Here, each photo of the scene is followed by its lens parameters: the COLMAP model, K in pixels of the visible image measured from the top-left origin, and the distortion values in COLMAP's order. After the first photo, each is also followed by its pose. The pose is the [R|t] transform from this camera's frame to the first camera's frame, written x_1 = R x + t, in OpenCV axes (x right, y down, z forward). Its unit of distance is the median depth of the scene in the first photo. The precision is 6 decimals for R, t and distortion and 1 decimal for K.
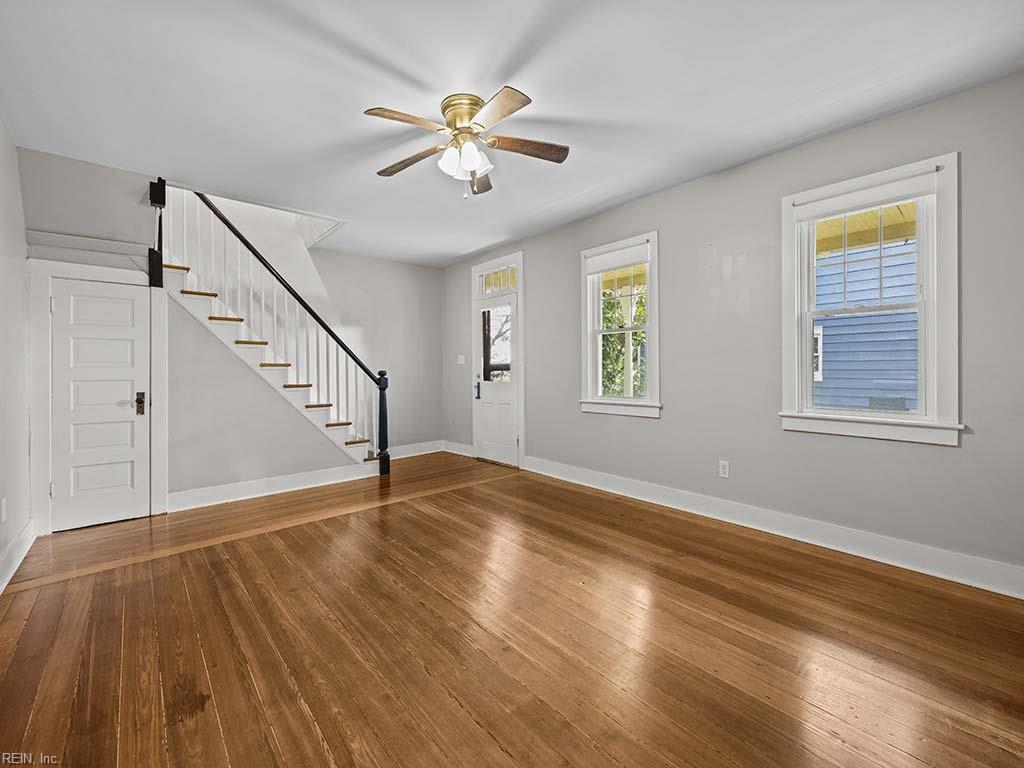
lens RADIAL K [[434.2, 0, 505.1], [0, 434.2, 381.7], [0, 0, 1]] dist [-0.001065, -0.000055]
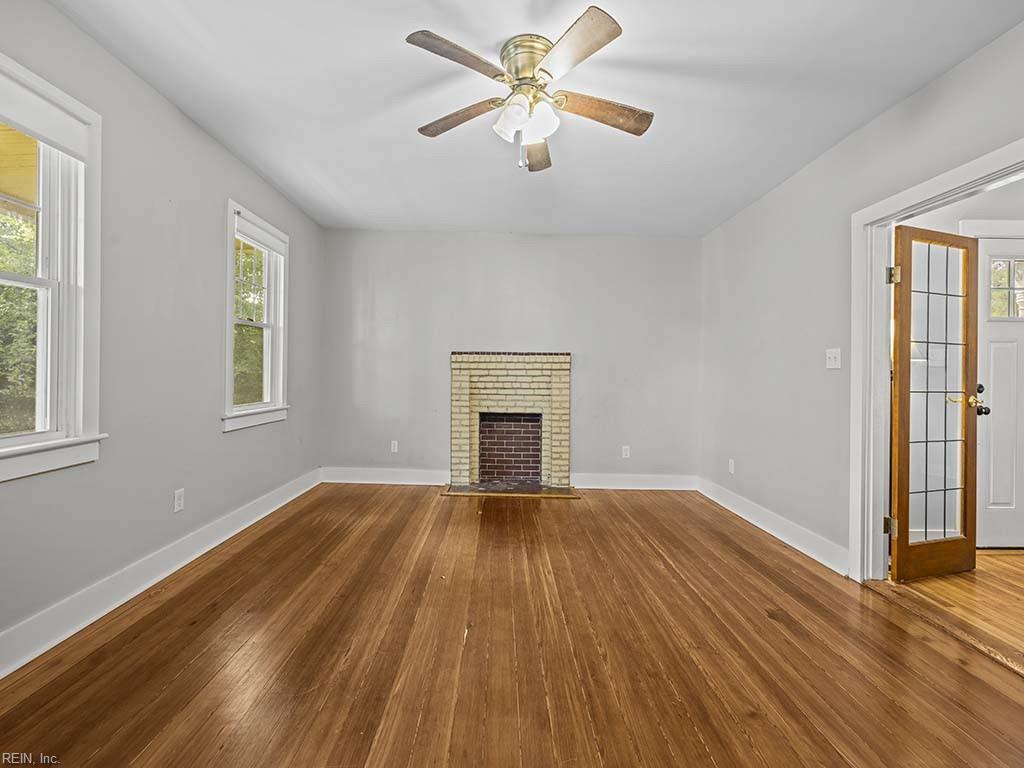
lens RADIAL K [[431.3, 0, 505.1], [0, 431.3, 366.2], [0, 0, 1]] dist [0.000049, 0.000026]
pose [[-0.766688, 0.001609, 0.642018, -0.651568], [0.008742, 0.999930, 0.007934, -0.057489], [-0.641960, 0.011695, -0.766649, 1.818037]]
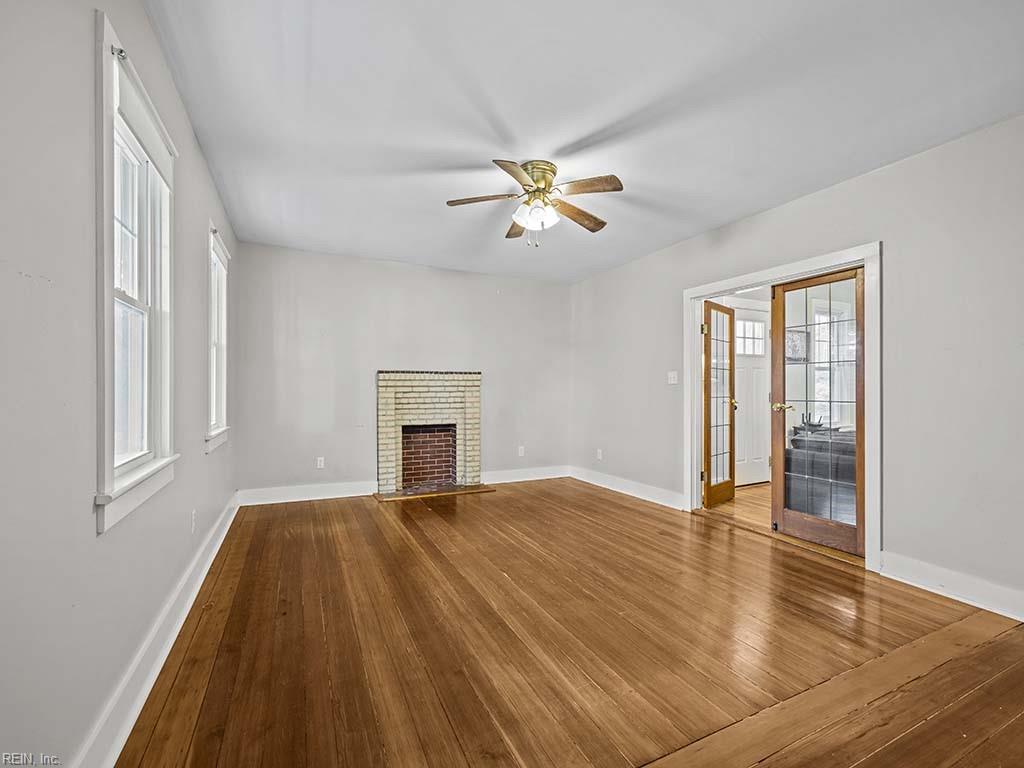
lens RADIAL K [[434.2, 0, 505.1], [0, 434.2, 381.7], [0, 0, 1]] dist [-0.001065, -0.000055]
pose [[-0.965870, 0.006198, 0.258954, -0.349524], [0.010006, 0.999860, 0.013391, -0.078677], [-0.258835, 0.015525, -0.965797, 2.399383]]
